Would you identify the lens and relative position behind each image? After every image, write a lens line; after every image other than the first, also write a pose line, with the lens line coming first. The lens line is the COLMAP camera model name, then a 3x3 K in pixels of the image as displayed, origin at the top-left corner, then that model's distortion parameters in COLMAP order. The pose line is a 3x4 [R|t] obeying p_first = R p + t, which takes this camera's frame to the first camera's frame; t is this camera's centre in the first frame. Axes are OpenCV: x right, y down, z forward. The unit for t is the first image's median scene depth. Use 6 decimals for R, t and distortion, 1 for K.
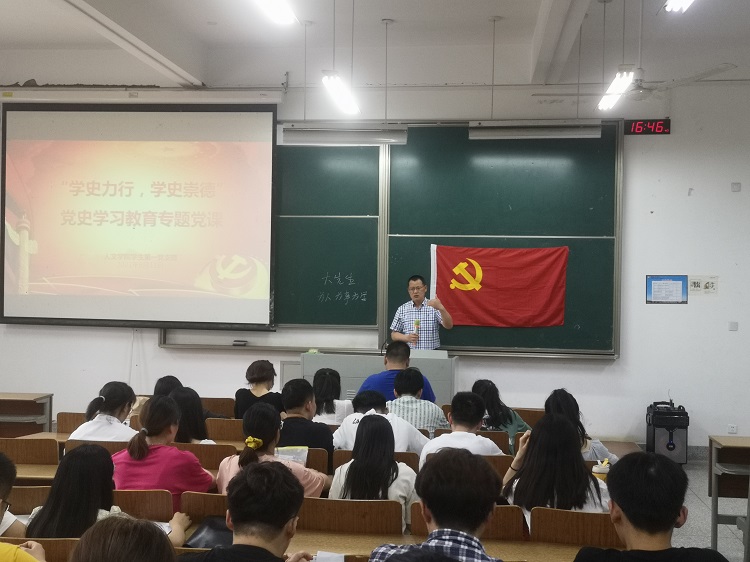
lens RADIAL K [[903.9, 0, 374.6], [0, 903.9, 276.7], [0, 0, 1]] dist [0.039120, 0.000000]
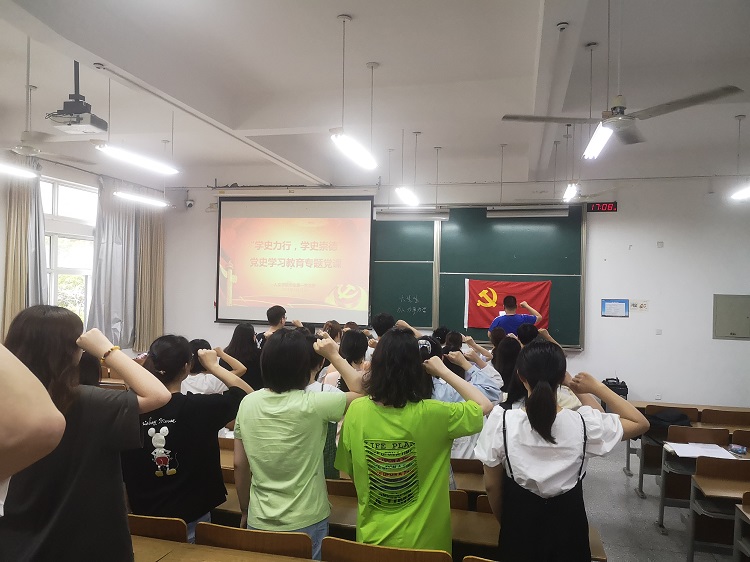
lens RADIAL K [[597.8, 0, 360.9], [0, 597.8, 275.1], [0, 0, 1]] dist [0.051632, -0.006098]
pose [[0.990186, 0.004009, -0.139696, 0.026195], [-0.007137, 0.999735, -0.021896, -0.016955], [0.139571, 0.022678, 0.989952, -0.110400]]
